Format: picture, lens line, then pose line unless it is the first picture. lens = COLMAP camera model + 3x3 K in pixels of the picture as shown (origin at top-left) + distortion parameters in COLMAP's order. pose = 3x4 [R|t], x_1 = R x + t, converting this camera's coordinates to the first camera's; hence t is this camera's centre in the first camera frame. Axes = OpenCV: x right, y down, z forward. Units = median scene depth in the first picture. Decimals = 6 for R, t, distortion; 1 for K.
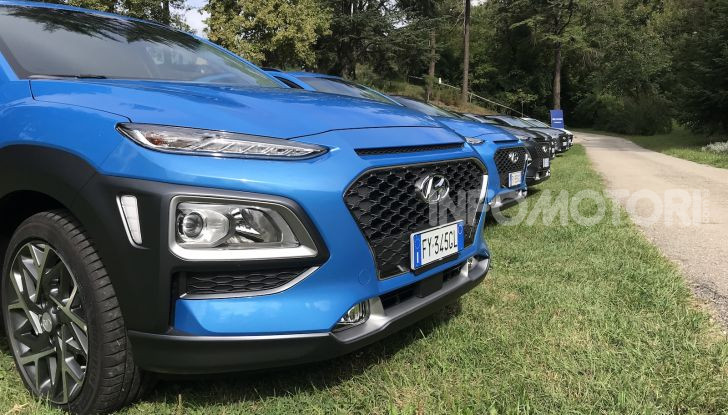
lens RADIAL K [[580.2, 0, 364.3], [0, 580.2, 194.7], [0, 0, 1]] dist [0.044129, -0.069787]
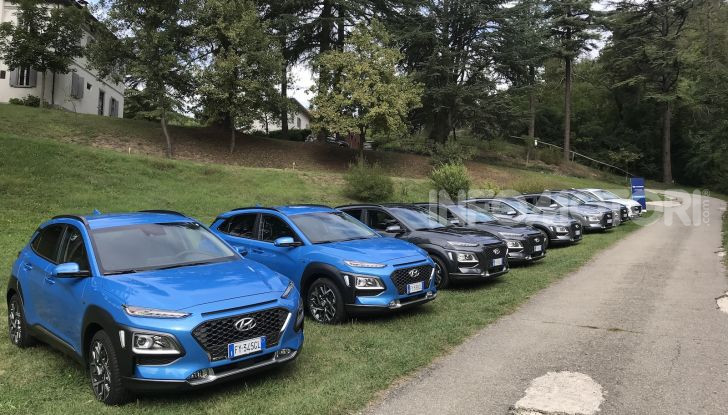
lens RADIAL K [[580.2, 0, 364.3], [0, 580.2, 194.7], [0, 0, 1]] dist [0.044129, -0.069787]
pose [[0.979454, -0.001082, -0.201667, 0.062160], [-0.016302, 0.996288, -0.084519, -0.020059], [0.201010, 0.086070, 0.975801, -0.076541]]
